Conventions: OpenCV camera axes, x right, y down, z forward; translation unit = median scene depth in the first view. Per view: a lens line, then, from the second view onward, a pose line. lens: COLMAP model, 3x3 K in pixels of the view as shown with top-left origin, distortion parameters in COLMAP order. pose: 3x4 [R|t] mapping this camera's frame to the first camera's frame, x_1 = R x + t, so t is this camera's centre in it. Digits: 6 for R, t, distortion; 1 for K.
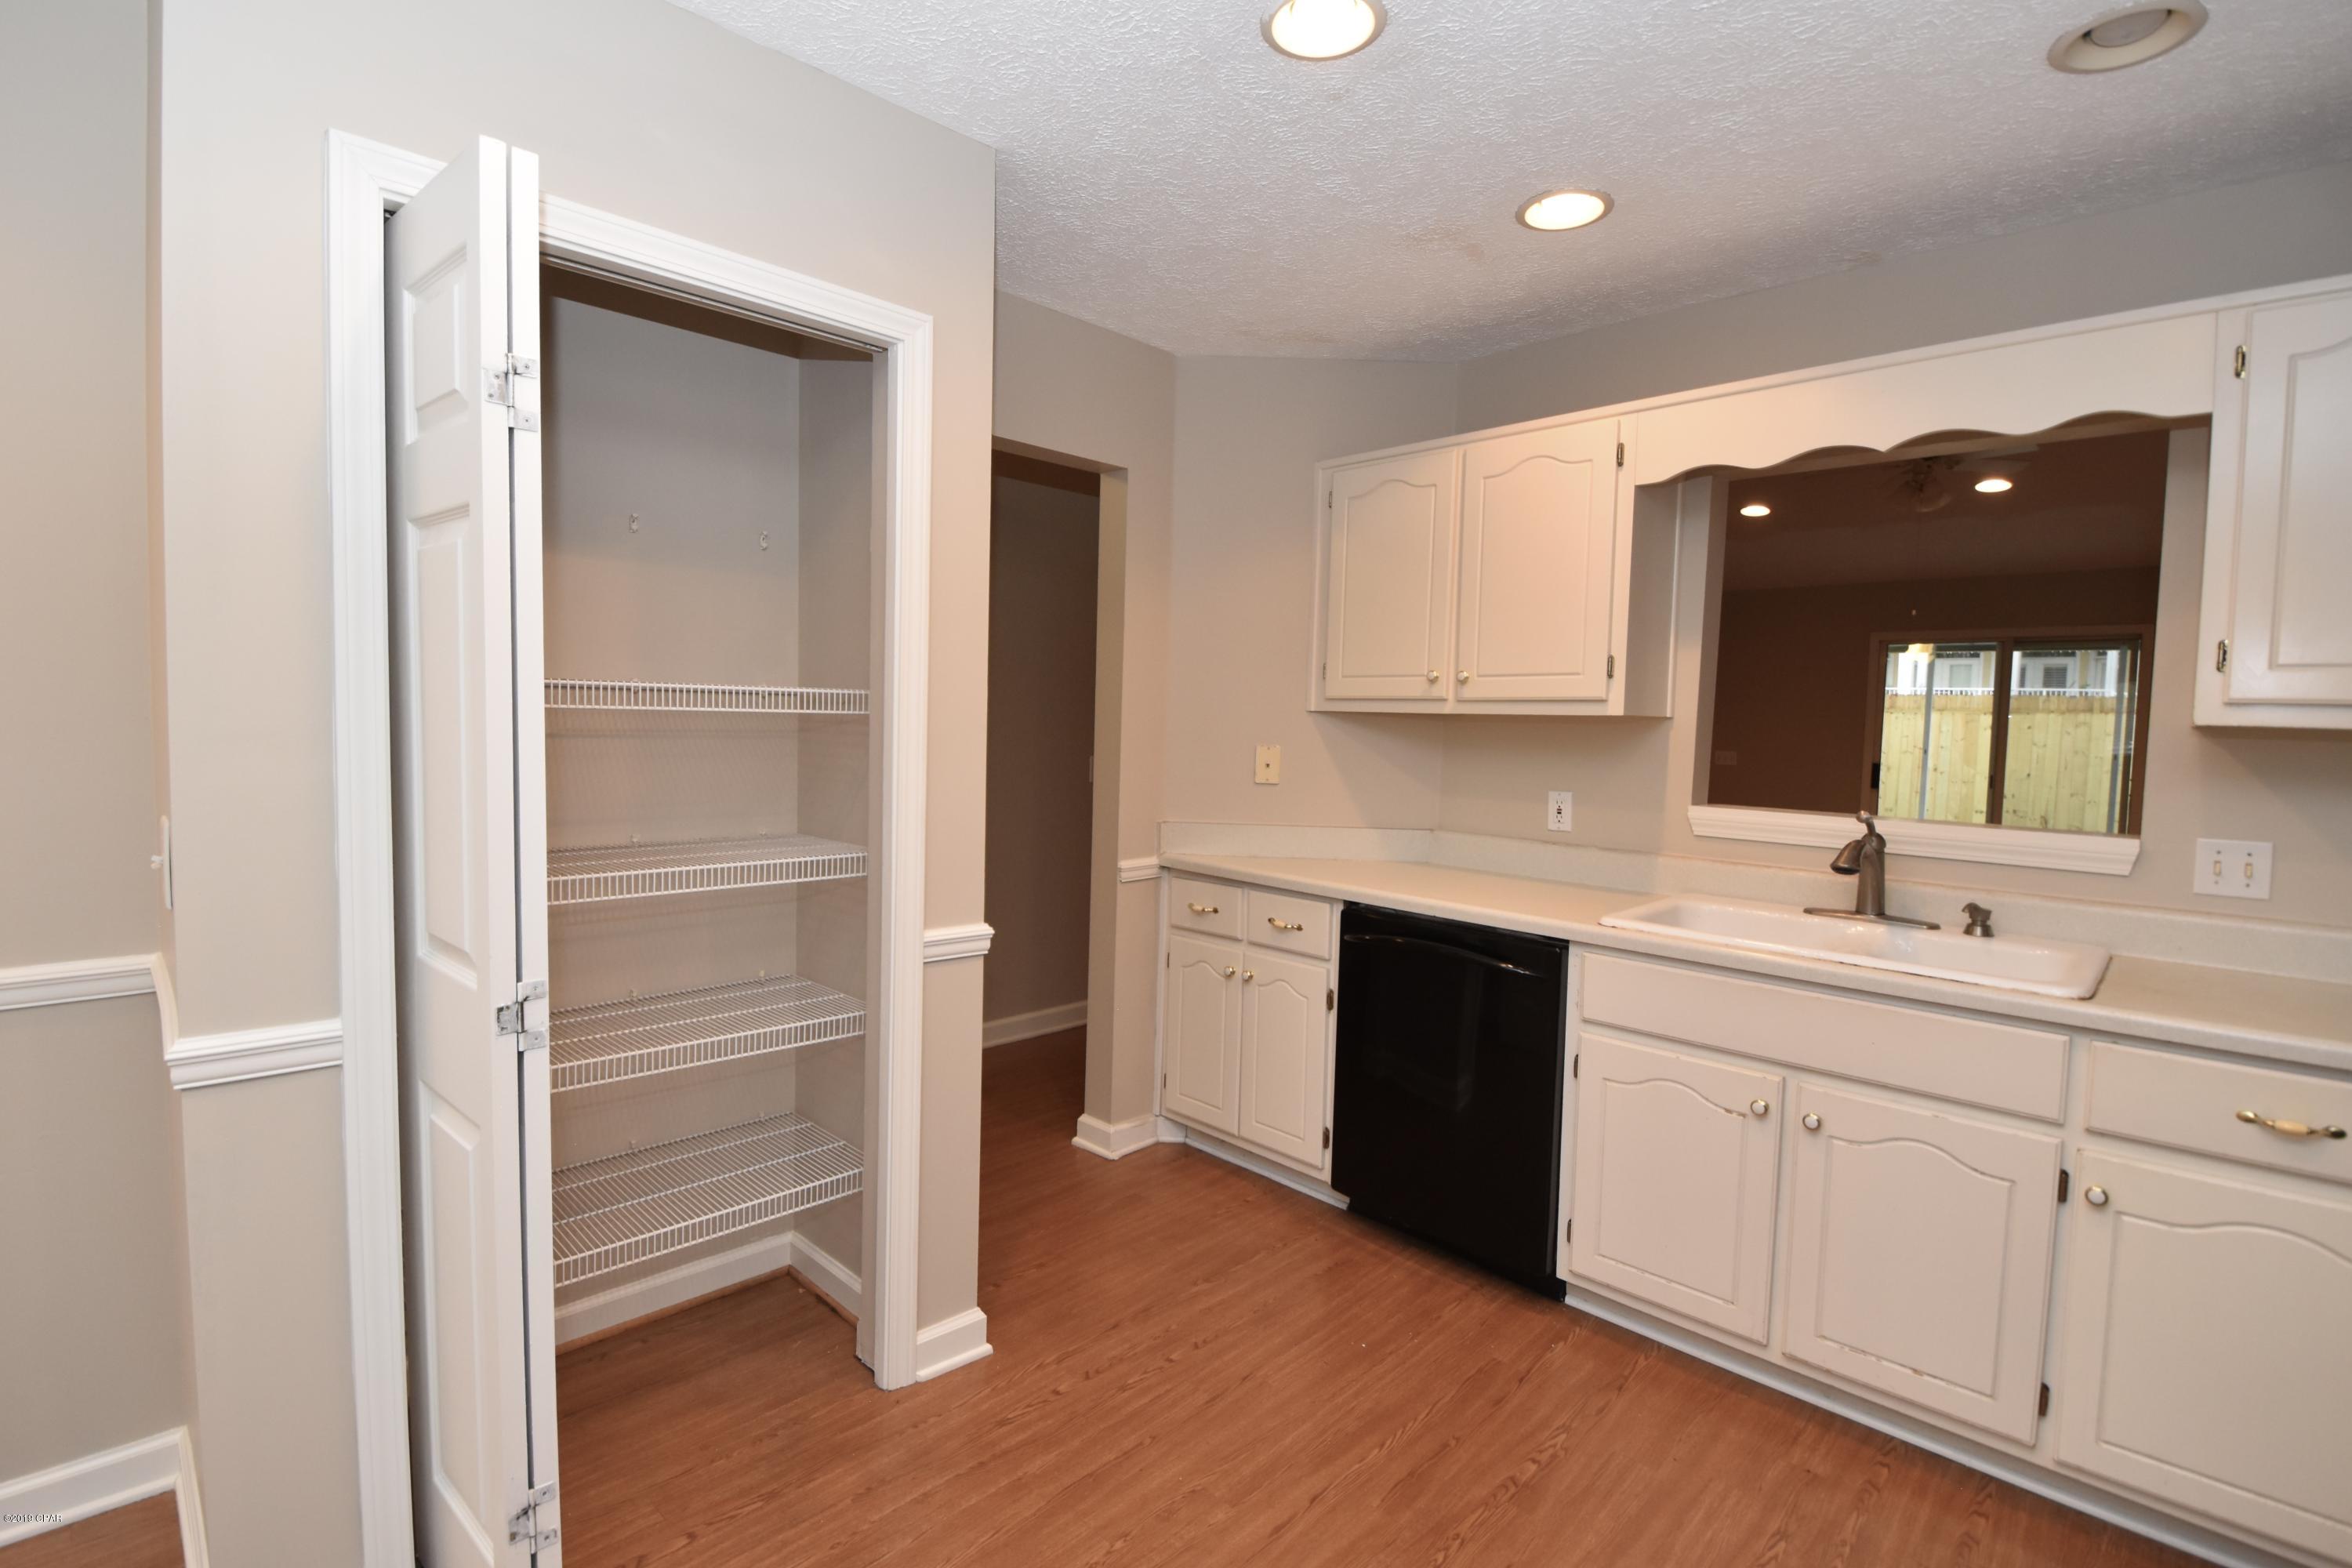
lens RADIAL K [[1076.0, 0, 1135.9], [0, 1076.0, 778.6], [0, 0, 1]] dist [0.014082, -0.023745]
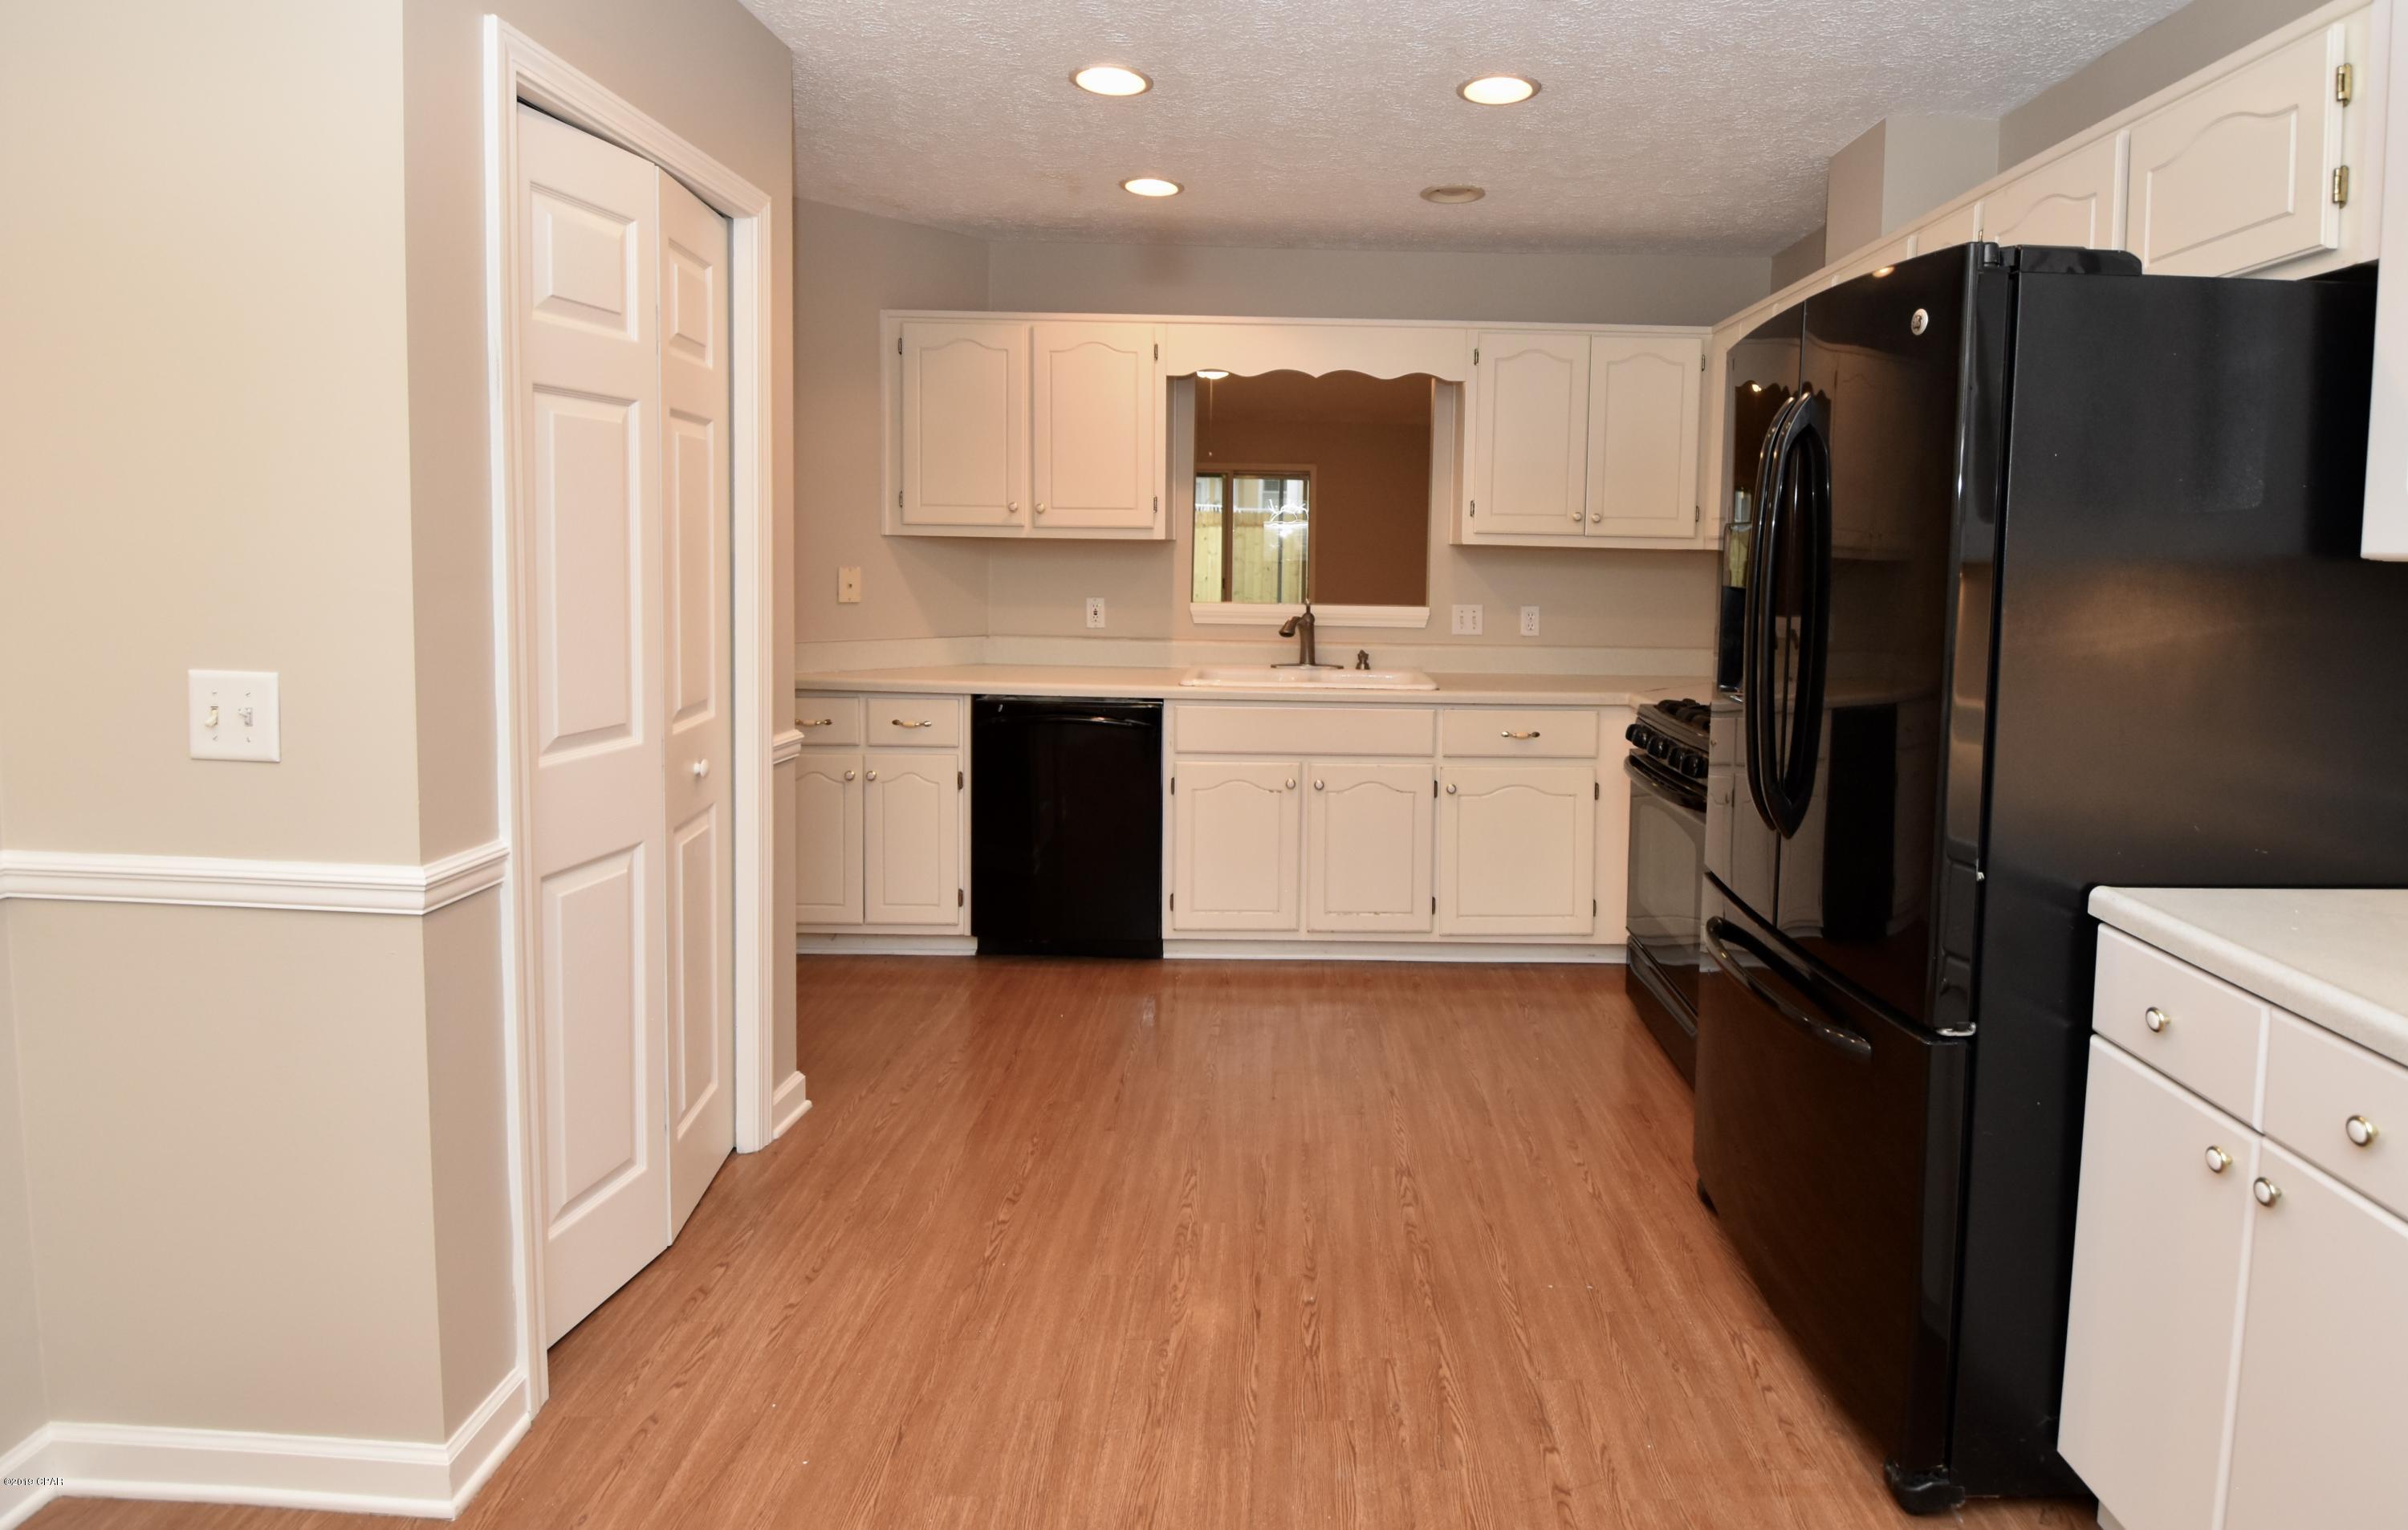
lens RADIAL K [[1204.2, 0, 1338.0], [0, 1204.2, 622.0], [0, 0, 1]] dist [0.002512, -0.018465]
pose [[0.677572, -0.055384, 0.733369, -0.586522], [0.041796, 0.998449, 0.036786, 0.000175], [-0.734268, 0.005726, 0.678835, -0.238992]]
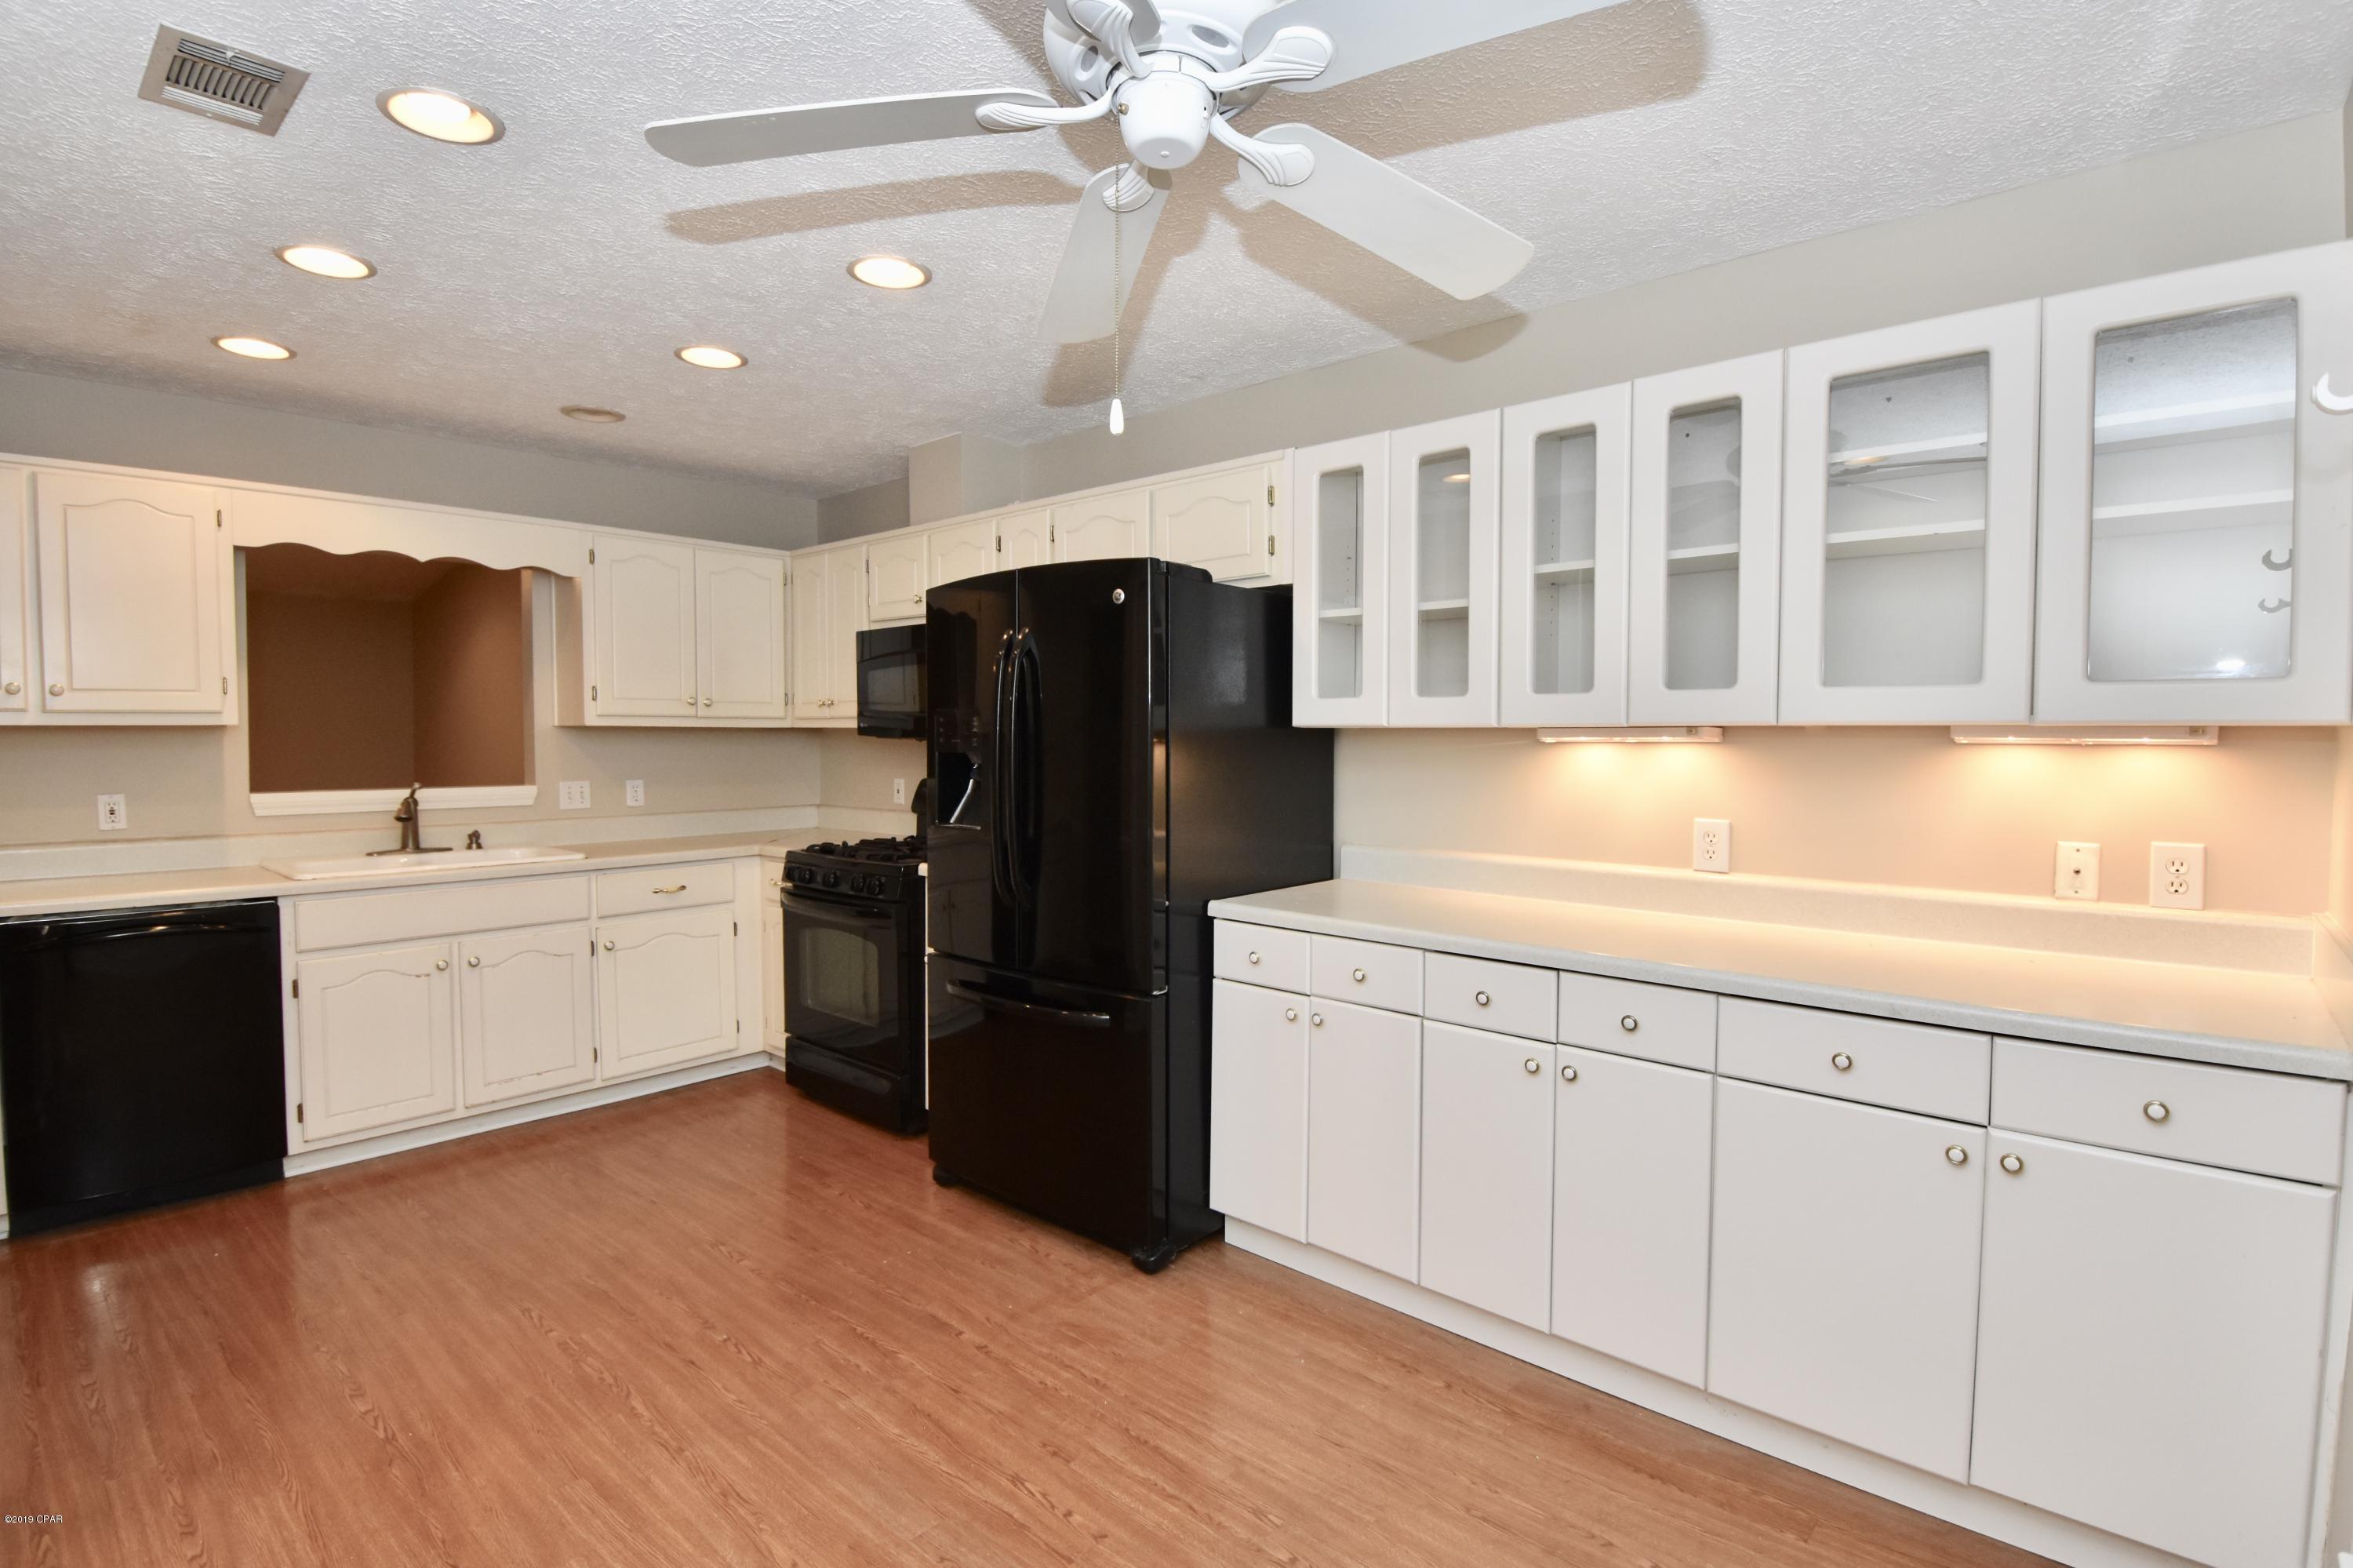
lens RADIAL K [[1076.5, 0, 1136.4], [0, 1076.5, 778.6], [0, 0, 1]] dist [0.014082, -0.023745]
pose [[-0.038407, -0.063610, 0.997236, -0.916327], [0.058228, 0.996134, 0.065782, -0.017807], [-0.997564, 0.060594, -0.034555, -0.006567]]
